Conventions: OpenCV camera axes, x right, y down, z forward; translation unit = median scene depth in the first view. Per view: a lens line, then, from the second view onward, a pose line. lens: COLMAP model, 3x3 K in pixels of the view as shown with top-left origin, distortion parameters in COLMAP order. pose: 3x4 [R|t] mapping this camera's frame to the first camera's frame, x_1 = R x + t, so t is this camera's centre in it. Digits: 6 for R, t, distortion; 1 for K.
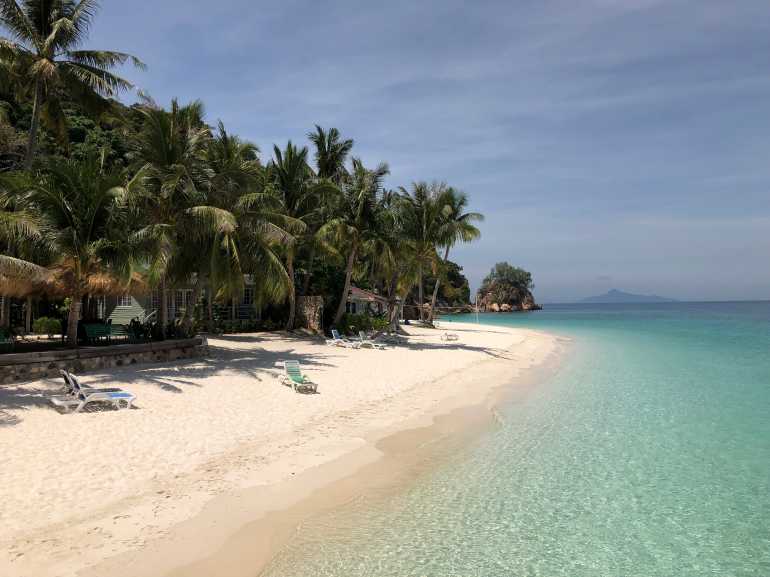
lens RADIAL K [[609.3, 0, 385.1], [0, 609.3, 303.6], [0, 0, 1]] dist [0.003277, -0.000614]
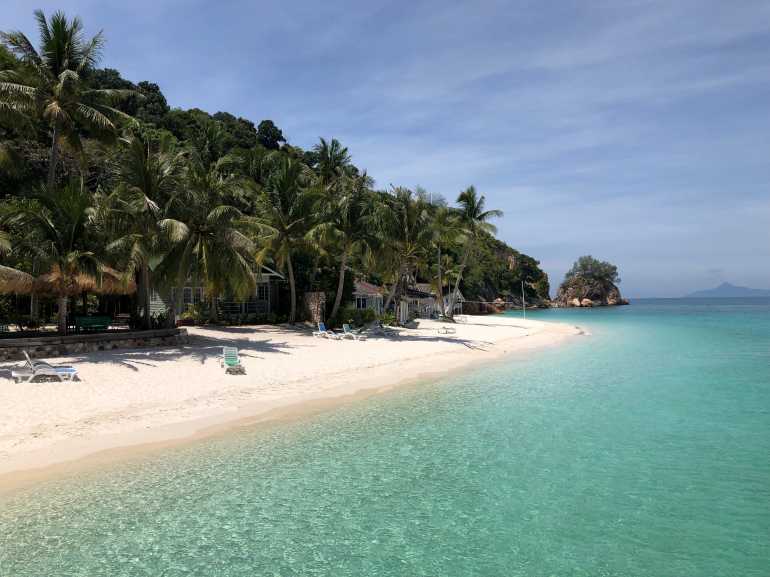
lens RADIAL K [[610.3, 0, 385.0], [0, 610.3, 288.5], [0, 0, 1]] dist [0.049326, -0.074219]
pose [[0.988738, -0.003838, -0.149609, 0.177945], [0.001342, 0.999858, -0.016777, -0.000715], [0.149652, 0.016387, 0.988603, -0.079639]]
